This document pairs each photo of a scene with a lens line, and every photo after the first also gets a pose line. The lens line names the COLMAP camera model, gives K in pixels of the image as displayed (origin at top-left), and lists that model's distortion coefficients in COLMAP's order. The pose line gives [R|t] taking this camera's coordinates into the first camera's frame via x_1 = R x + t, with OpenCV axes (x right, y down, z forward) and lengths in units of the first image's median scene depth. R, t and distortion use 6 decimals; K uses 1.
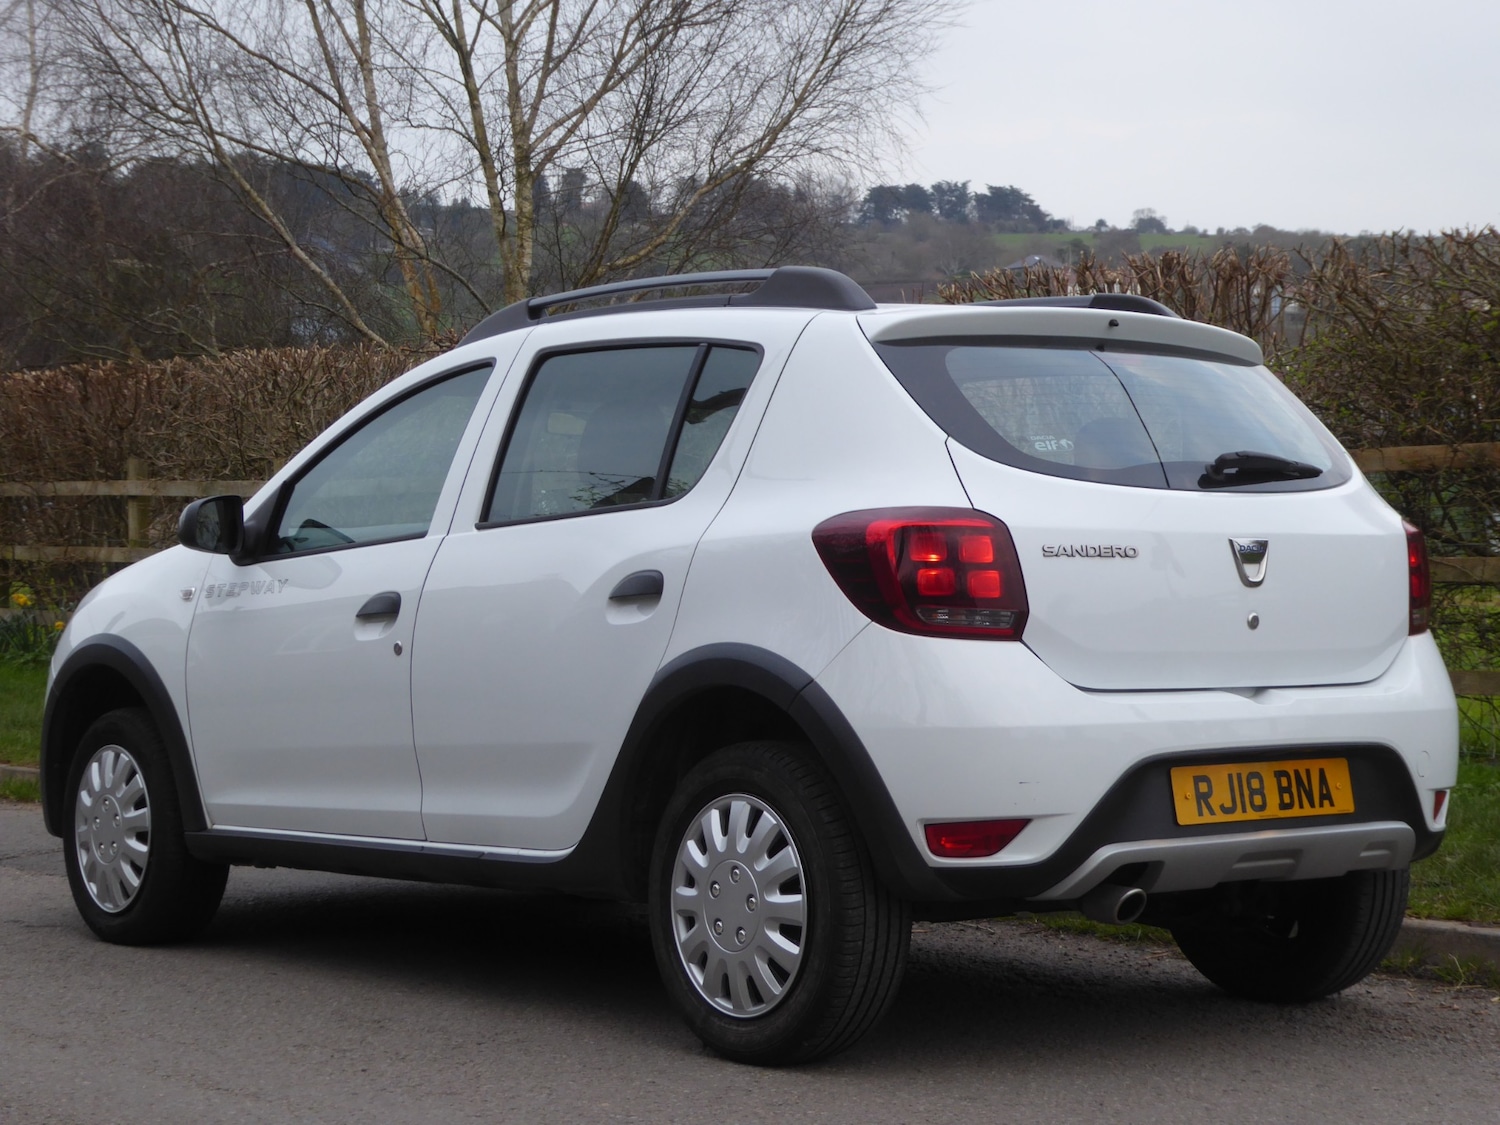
lens RADIAL K [[3070.4, 0, 756.4], [0, 3070.4, 554.5], [0, 0, 1]] dist [0.175456, 0.000000]
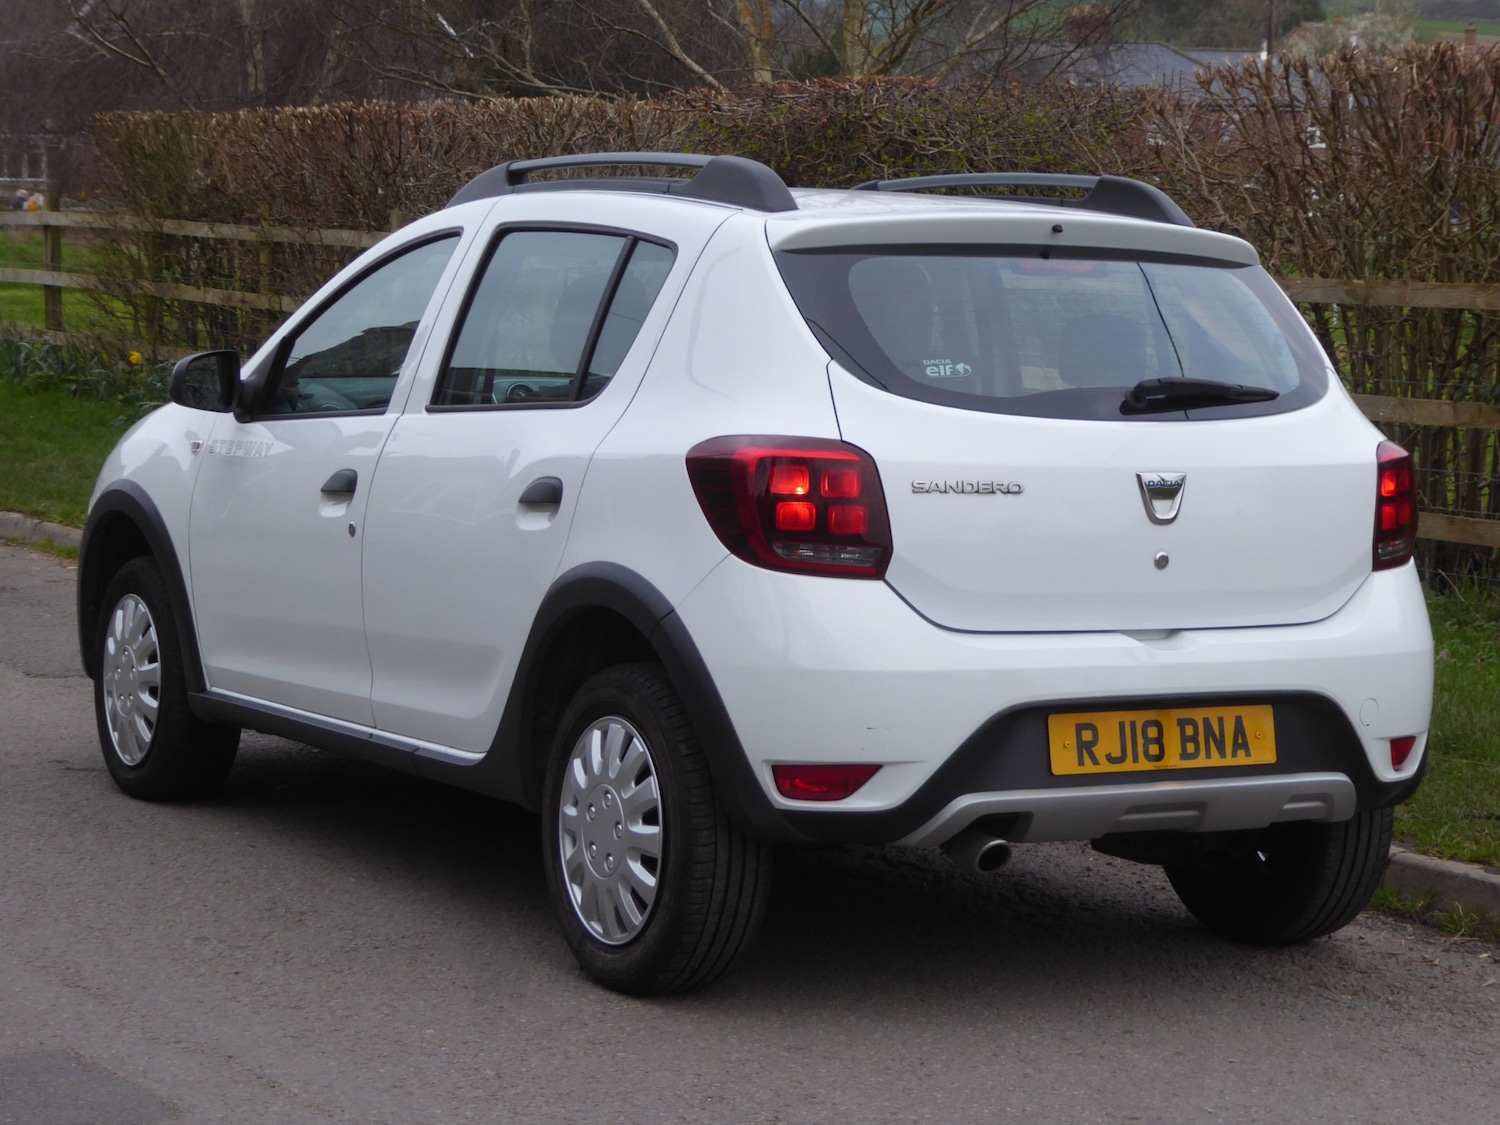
lens RADIAL K [[3570.1, 0, 753.2], [0, 3570.1, 562.4], [0, 0, 1]] dist [0.201743, 0.000000]
pose [[0.987031, 0.044104, -0.154351, 0.205561], [-0.030599, 0.995579, 0.088800, -0.070989], [0.157585, -0.082926, 0.984017, -0.097830]]
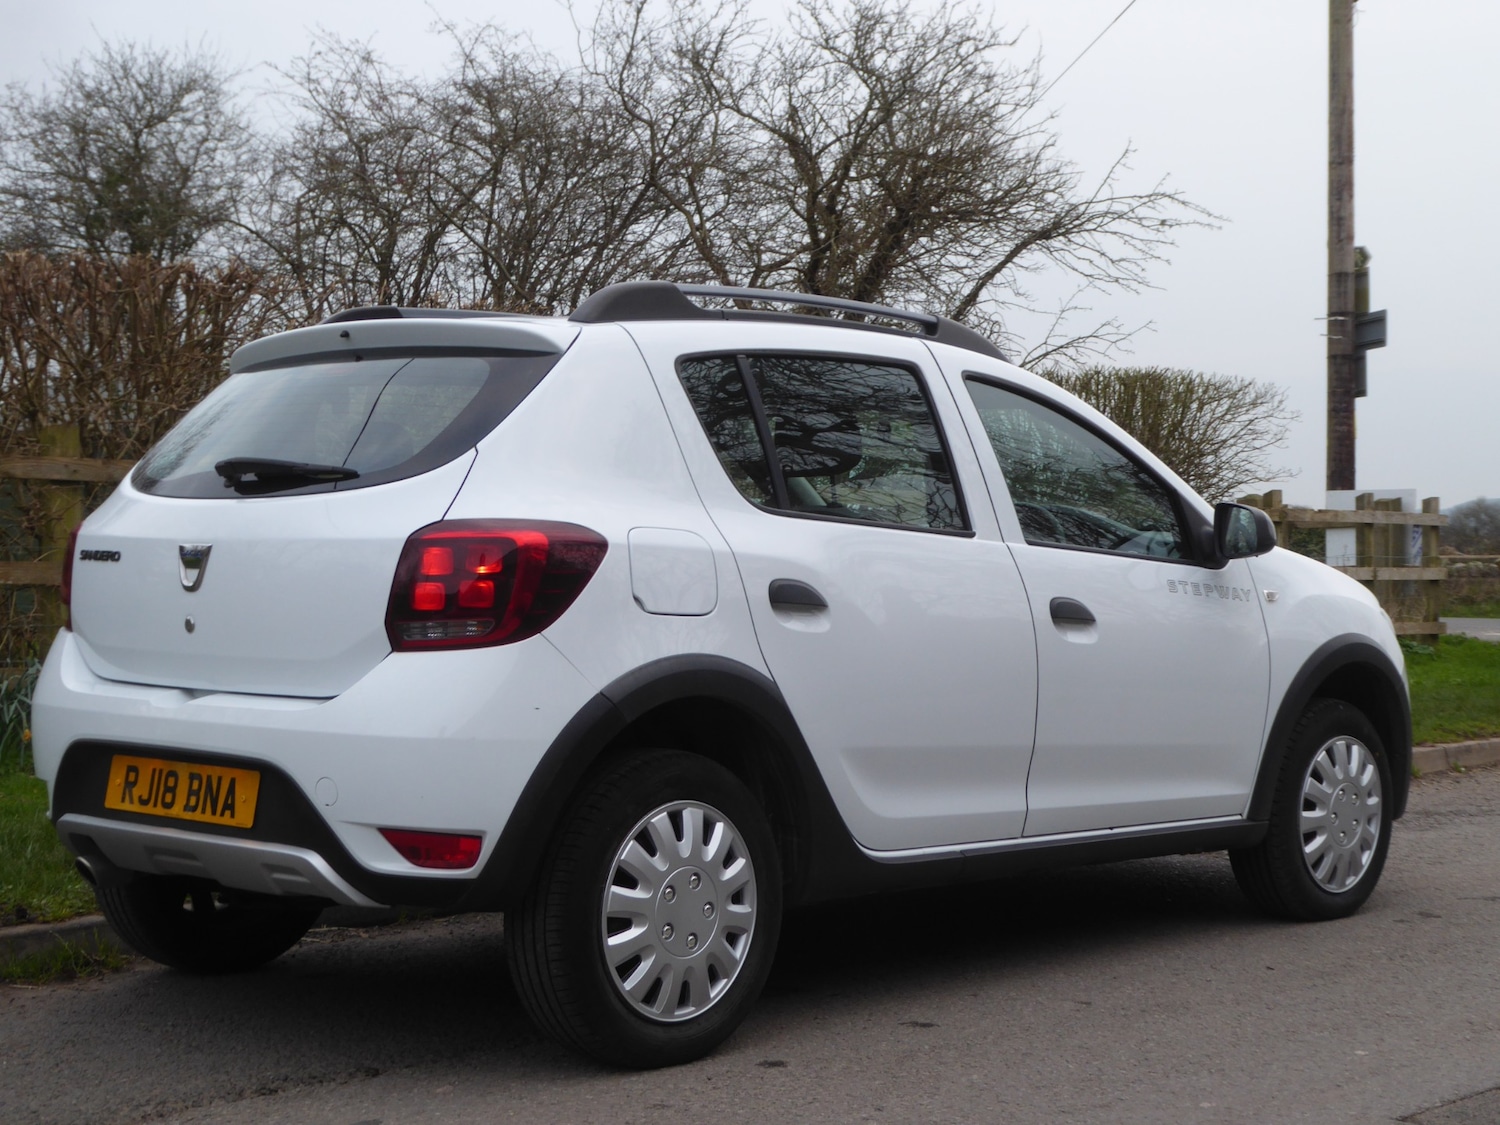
lens RADIAL K [[2367.5, 0, 785.3], [0, 2367.5, 534.8], [0, 0, 1]] dist [0.083109, 0.000000]
pose [[0.124417, 0.003954, -0.992222, 0.965568], [-0.000562, 0.999992, 0.003915, -0.011435], [0.992230, 0.000070, 0.124418, 1.091166]]
